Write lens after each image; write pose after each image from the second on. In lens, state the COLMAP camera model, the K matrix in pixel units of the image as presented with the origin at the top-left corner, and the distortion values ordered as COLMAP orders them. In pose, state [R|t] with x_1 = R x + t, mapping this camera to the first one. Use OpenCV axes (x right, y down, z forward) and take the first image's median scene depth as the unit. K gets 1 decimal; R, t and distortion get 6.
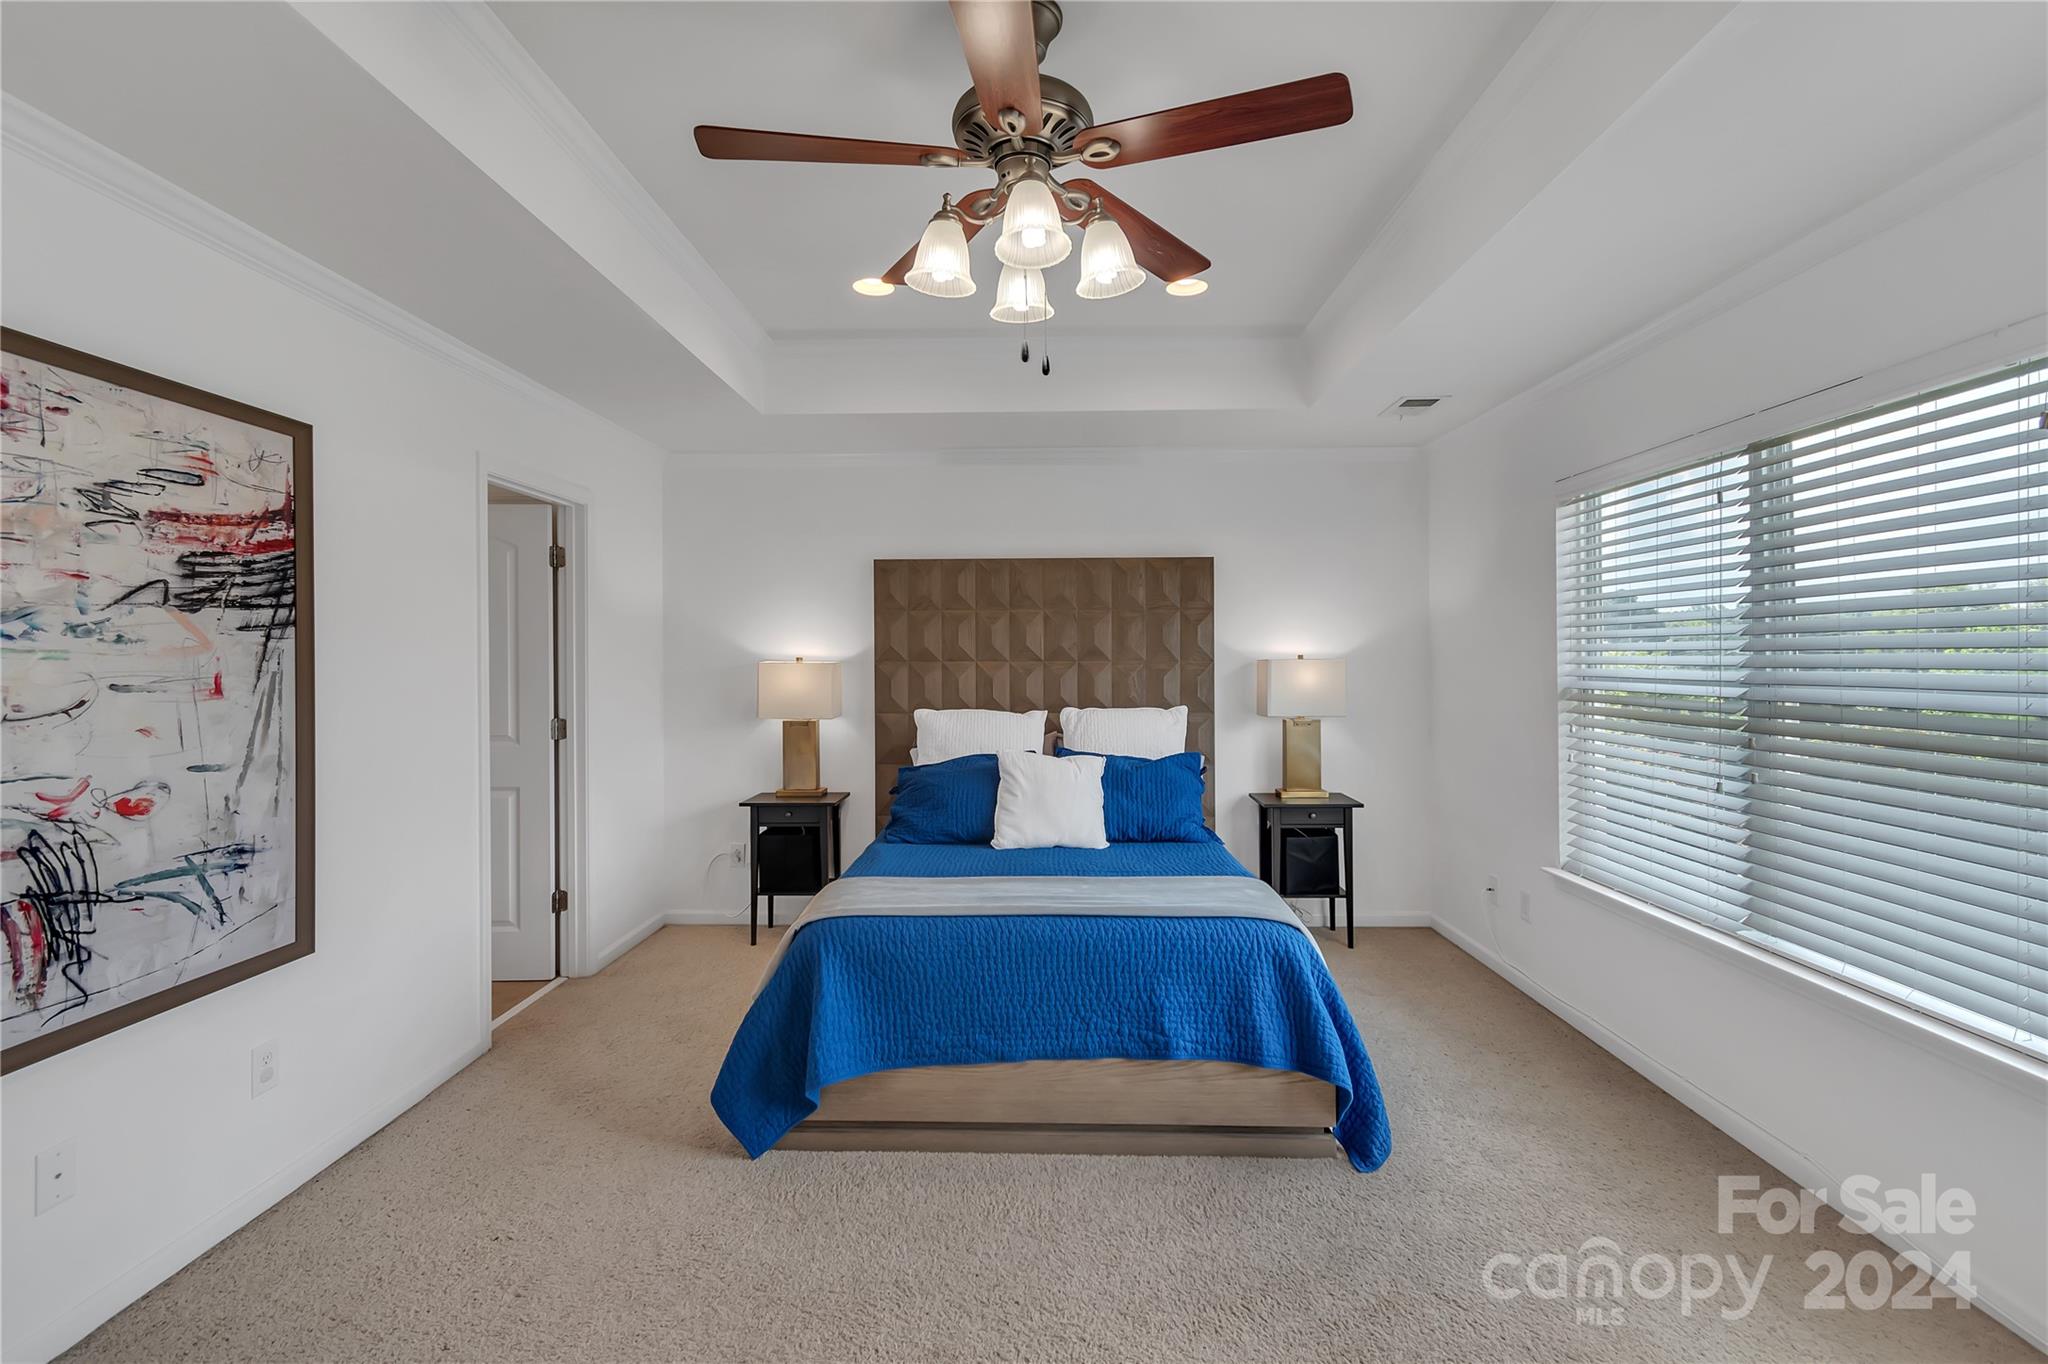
lens RADIAL K [[941.9, 0, 1020.0], [0, 941.9, 655.1], [0, 0, 1]] dist [0.000633, 0.000205]
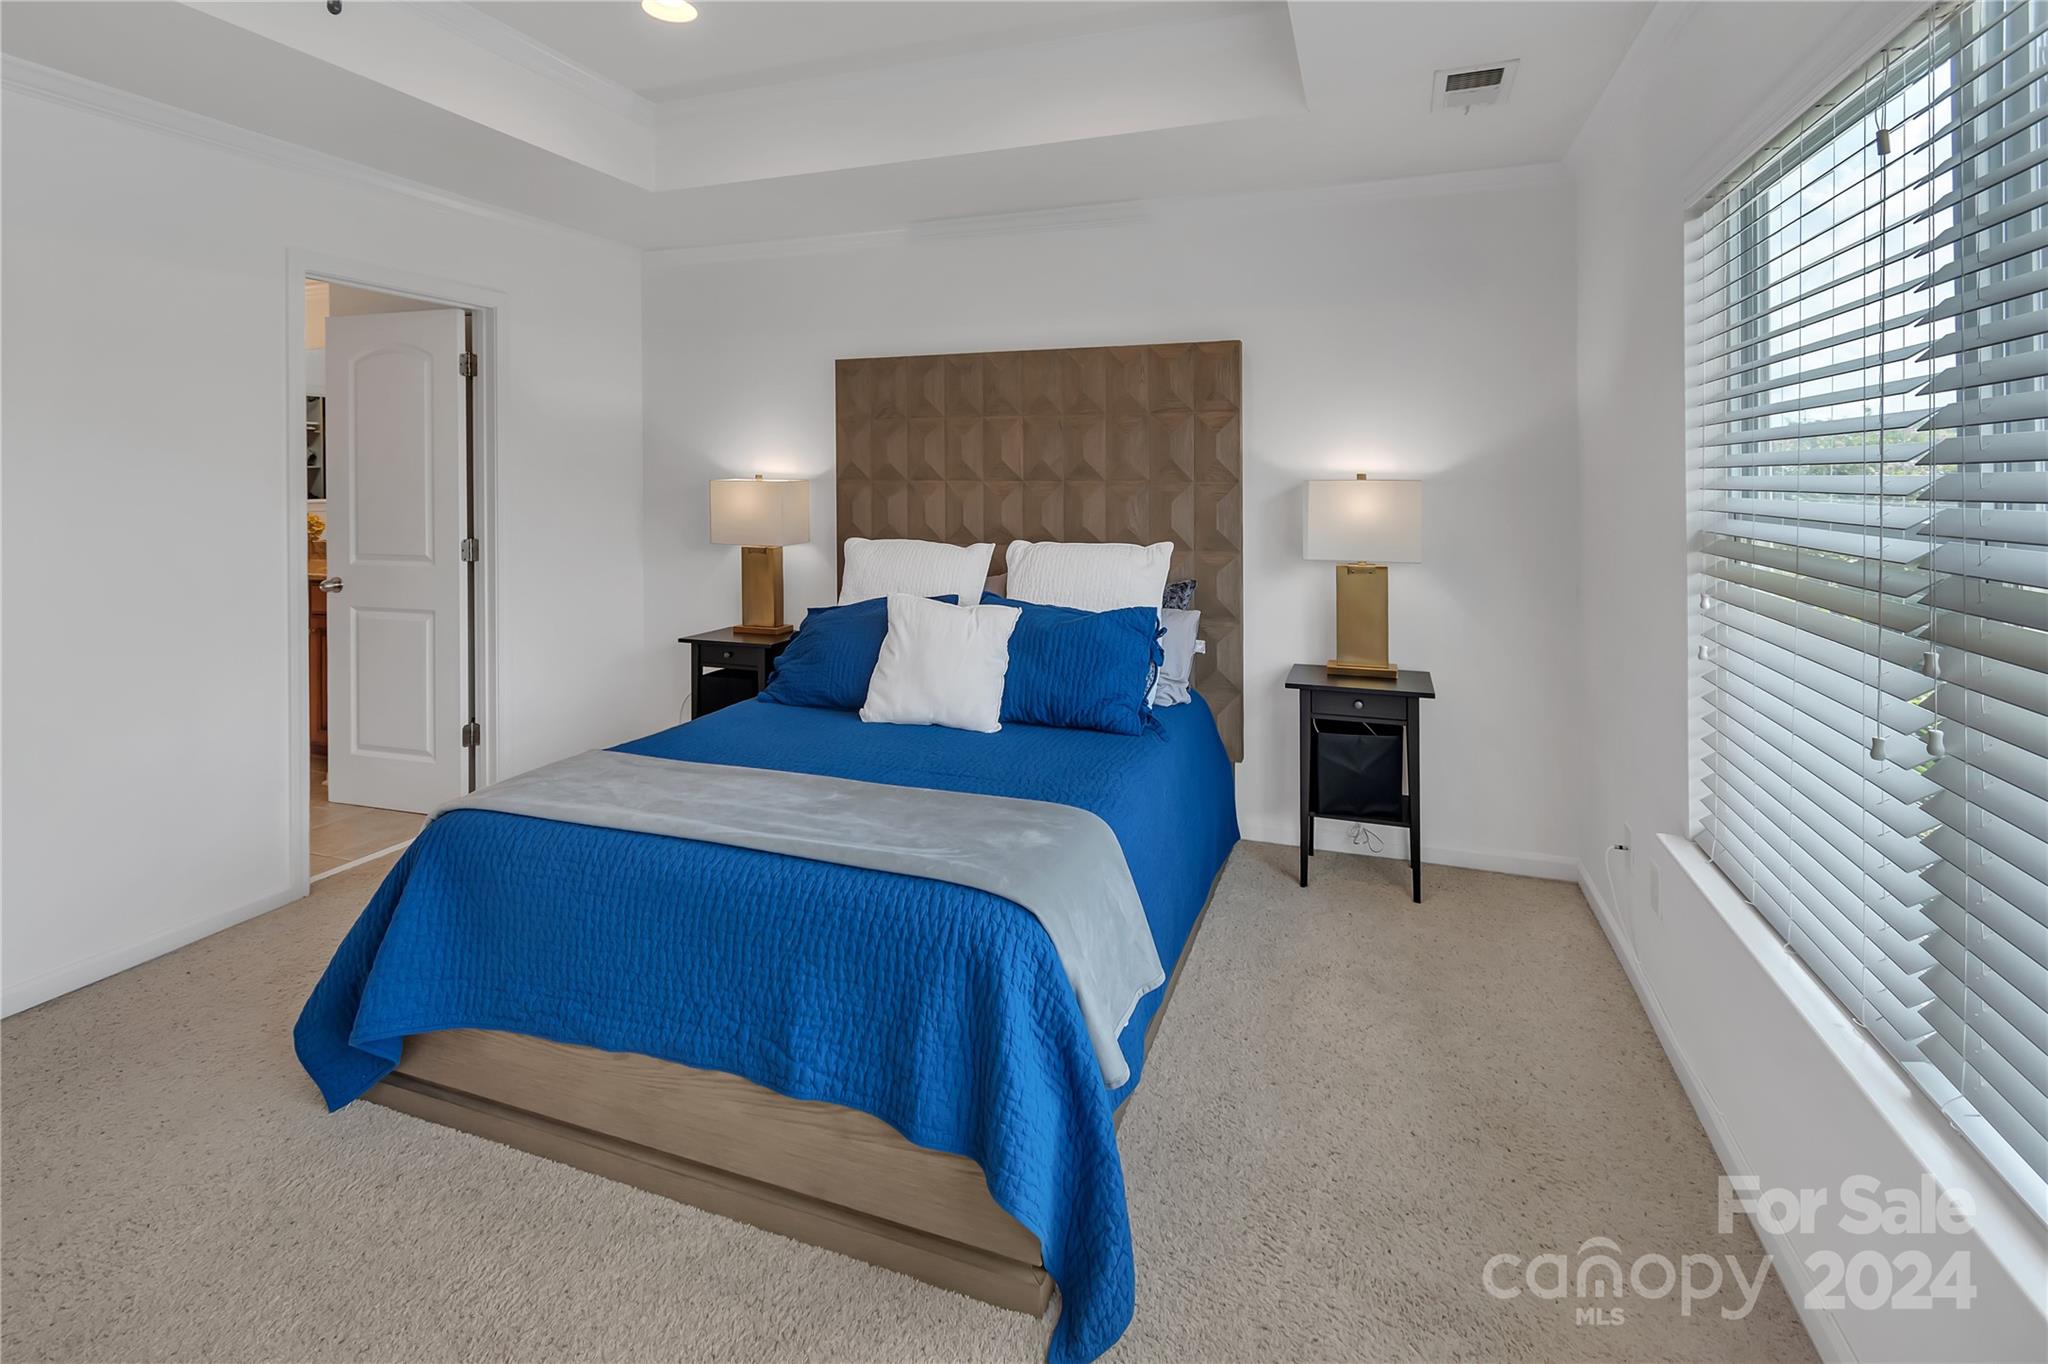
lens RADIAL K [[963.6, 0, 1024.7], [0, 963.6, 478.9], [0, 0, 1]] dist [0.000159, -0.000250]
pose [[0.948483, 0.004645, -0.316793, 0.329540], [-0.003581, 0.999986, 0.003941, 0.001936], [0.316807, -0.002603, 0.948486, 0.269954]]
